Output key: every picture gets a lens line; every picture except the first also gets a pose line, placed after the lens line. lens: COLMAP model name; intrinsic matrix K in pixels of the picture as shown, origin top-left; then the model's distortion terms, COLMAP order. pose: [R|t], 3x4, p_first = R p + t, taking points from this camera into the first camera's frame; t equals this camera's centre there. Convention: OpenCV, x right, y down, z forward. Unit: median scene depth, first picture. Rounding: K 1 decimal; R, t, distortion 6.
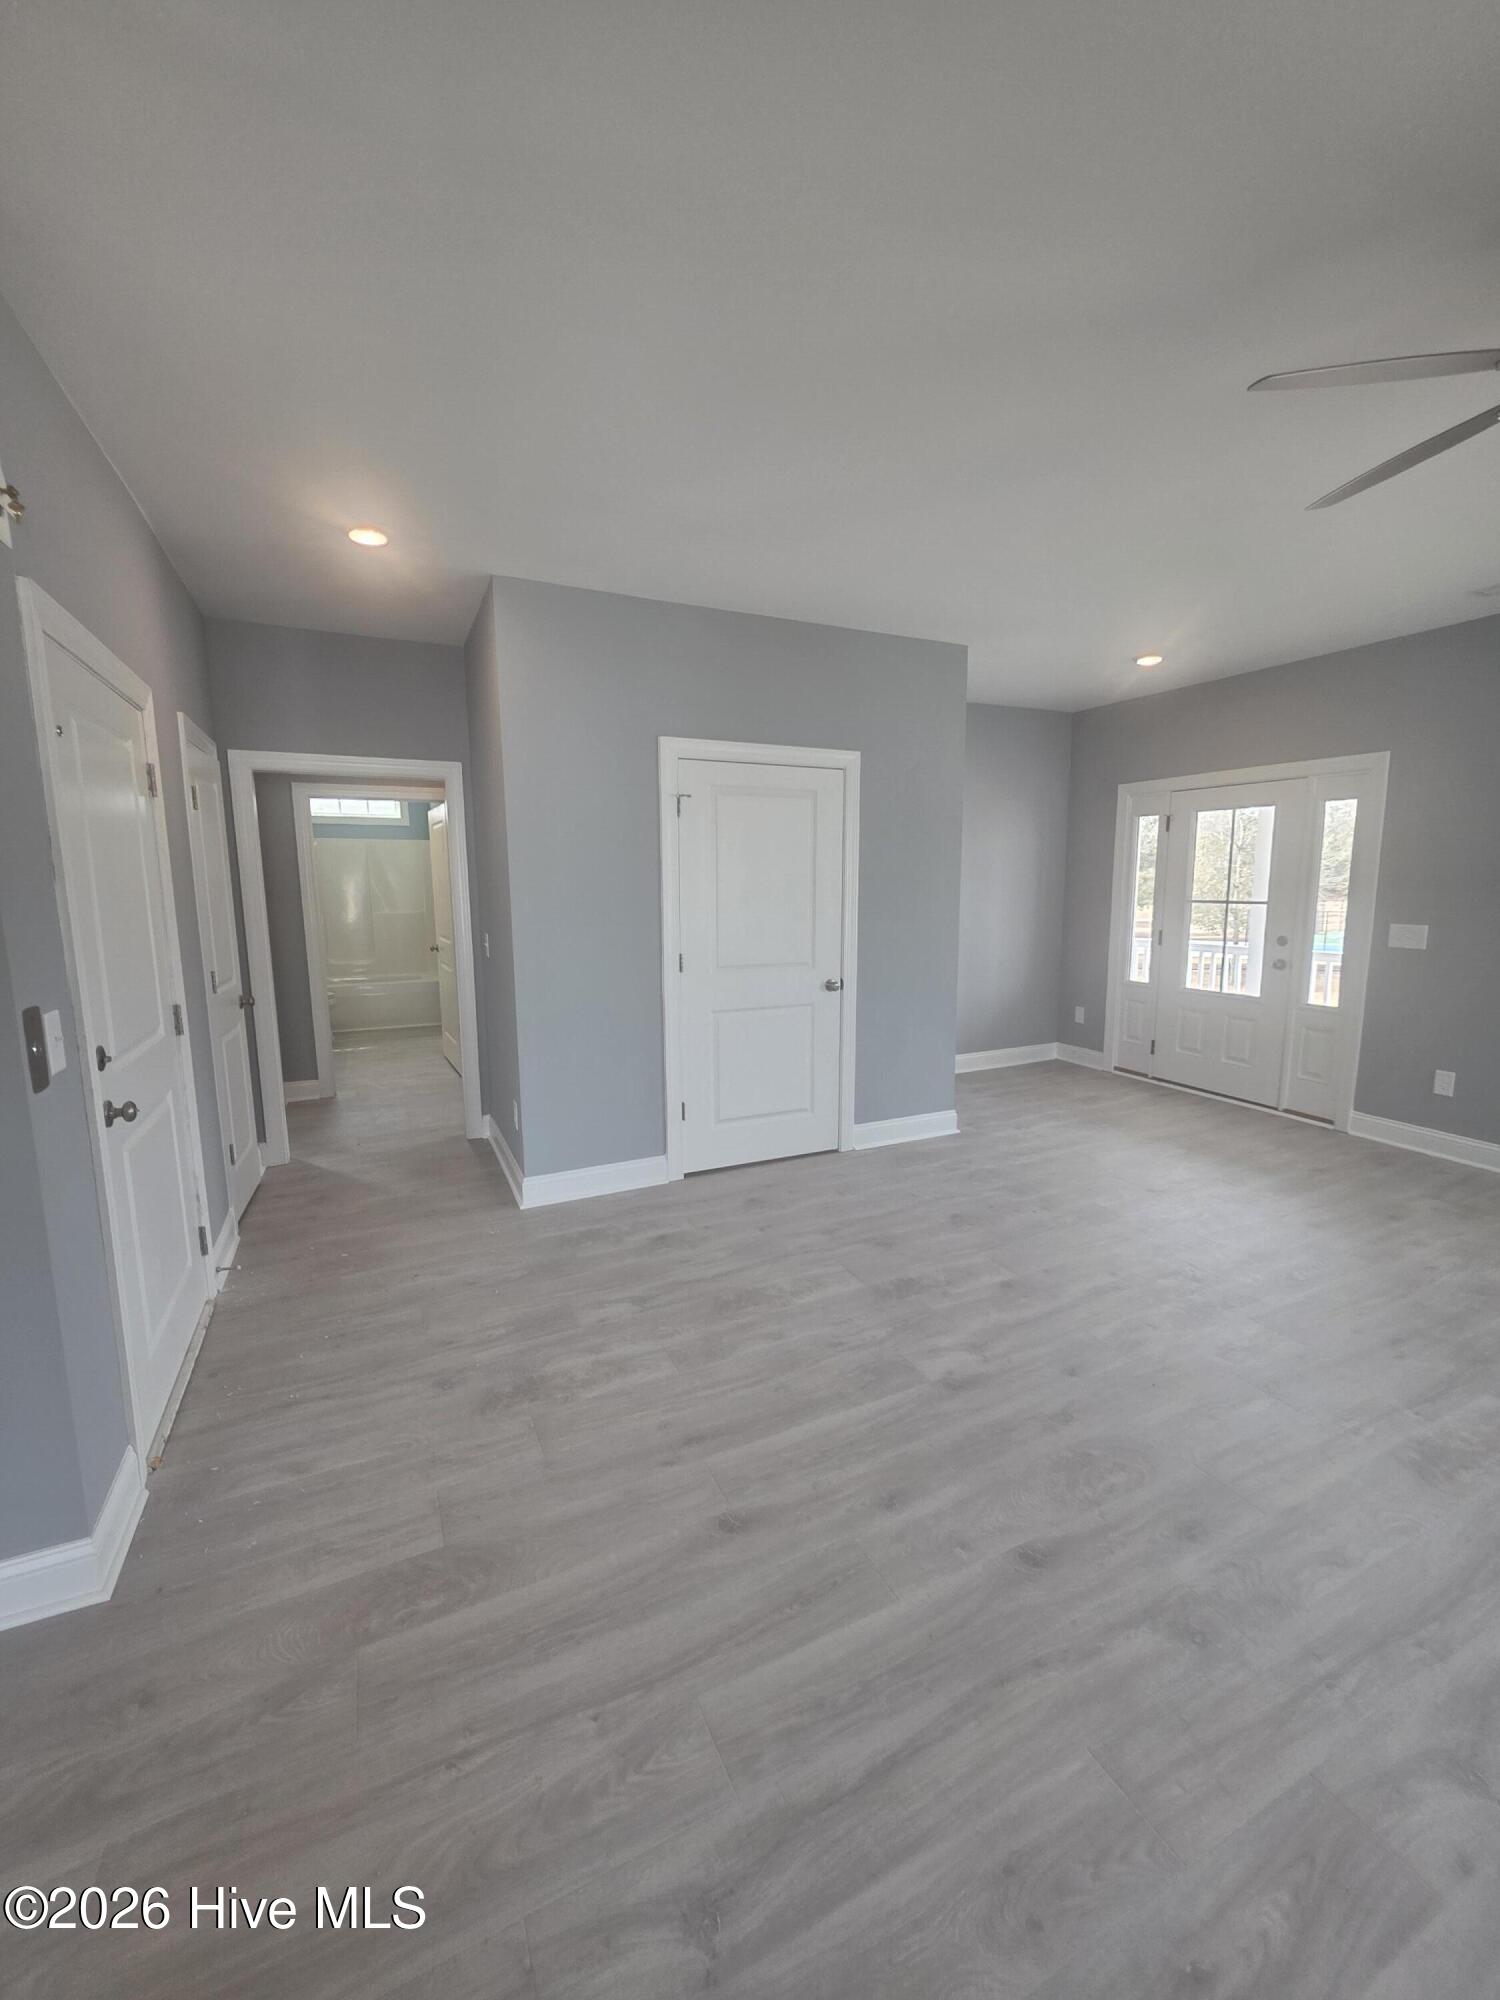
lens RADIAL K [[787.0, 0, 764.6], [0, 787.0, 991.3], [0, 0, 1]] dist [-0.002137, 0.000022]
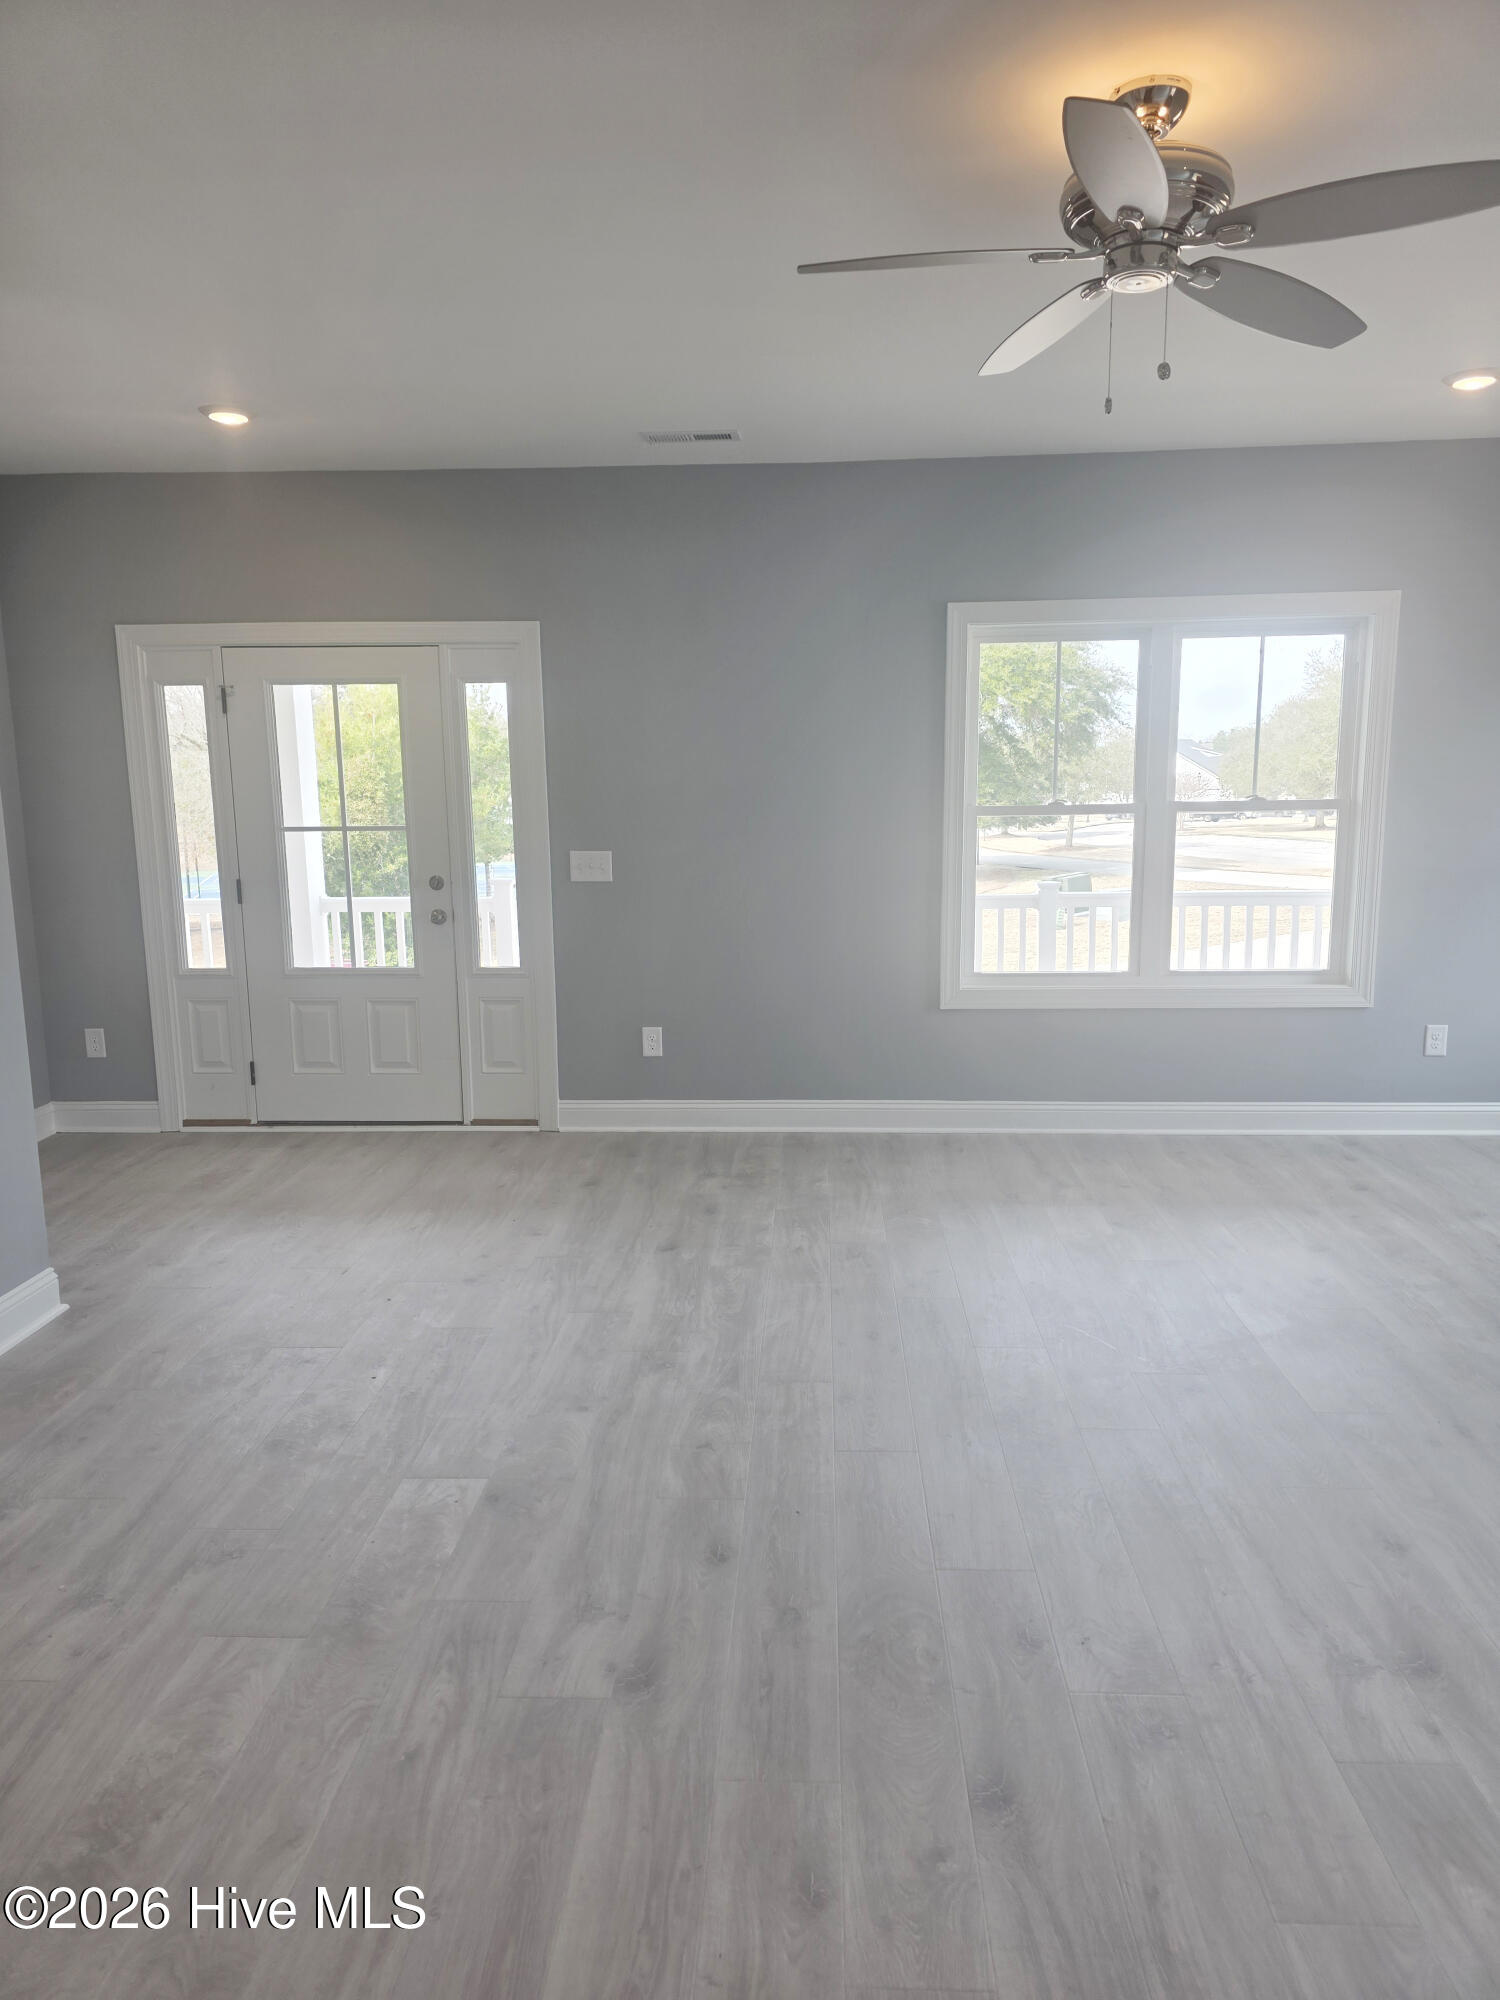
lens RADIAL K [[1313.2, 0, 749.5], [0, 1313.2, 1003.8], [0, 0, 1]] dist [0.033945, -0.014160]
pose [[0.497638, -0.143613, 0.855413, -0.218508], [0.130947, 0.987334, 0.089582, -0.027586], [-0.857444, 0.067435, 0.510140, 0.188769]]
